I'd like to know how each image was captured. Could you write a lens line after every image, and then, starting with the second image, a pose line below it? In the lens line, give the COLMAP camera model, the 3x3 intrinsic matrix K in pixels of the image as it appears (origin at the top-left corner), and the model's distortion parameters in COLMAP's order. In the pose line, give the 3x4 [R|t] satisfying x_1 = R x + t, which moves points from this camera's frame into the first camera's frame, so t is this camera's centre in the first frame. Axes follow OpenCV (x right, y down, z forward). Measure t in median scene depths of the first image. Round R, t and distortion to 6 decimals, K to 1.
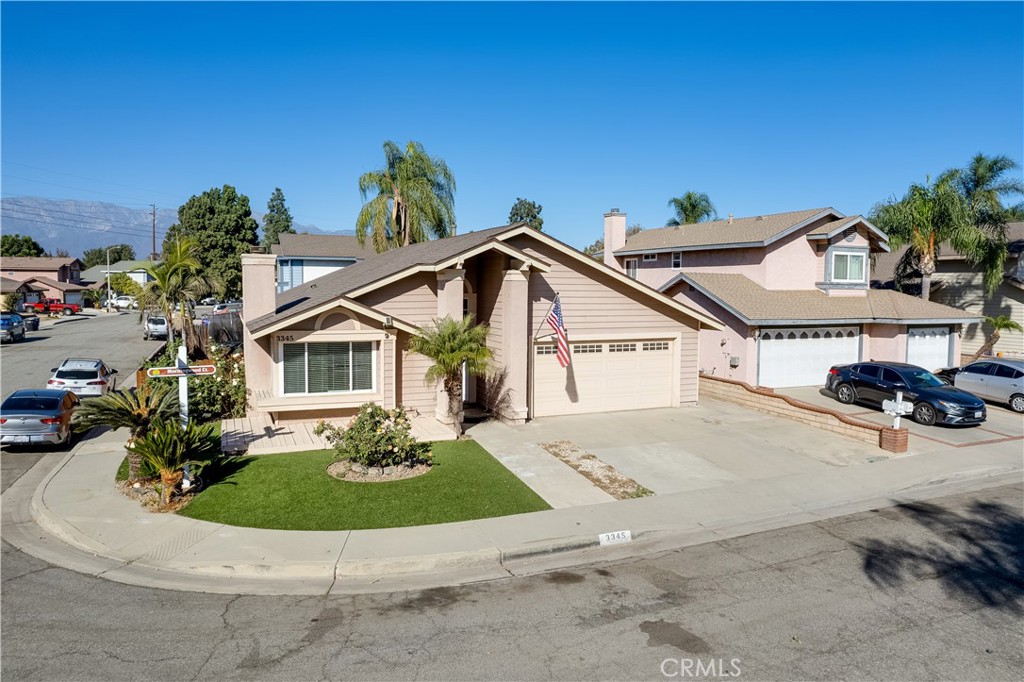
lens RADIAL K [[726.2, 0, 497.7], [0, 726.2, 339.8], [0, 0, 1]] dist [-0.048615, 0.000323]
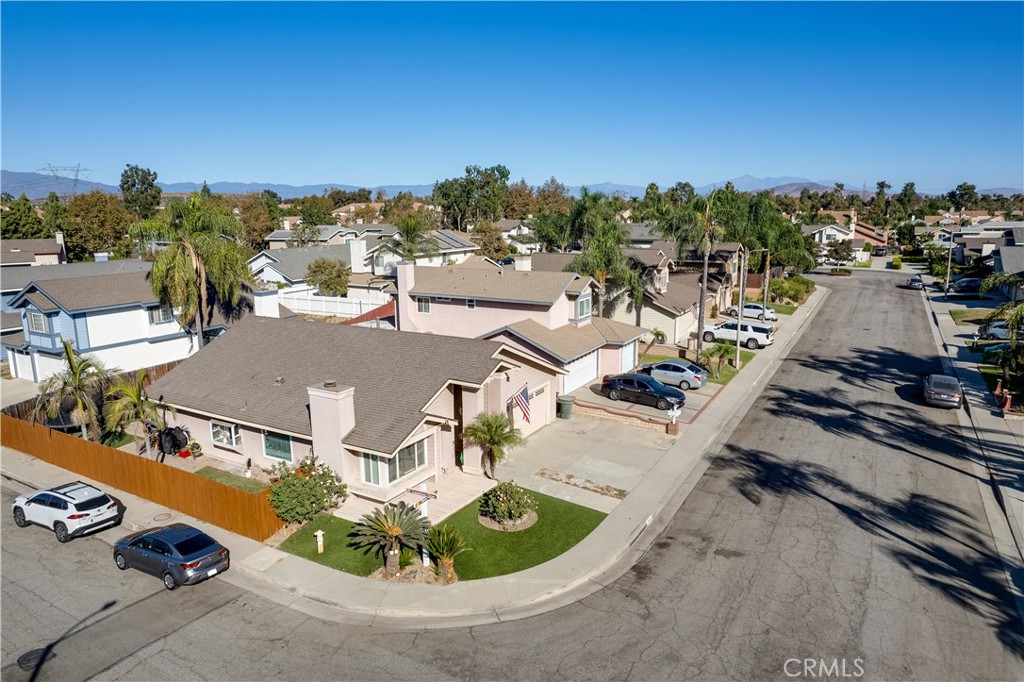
lens RADIAL K [[708.2, 0, 552.6], [0, 708.2, 339.7], [0, 0, 1]] dist [-0.045297, 0.000306]
pose [[0.765934, -0.126826, 0.630285, -1.070399], [0.054773, 0.989658, 0.132578, -0.451598], [-0.640581, -0.067024, 0.764960, -0.322286]]
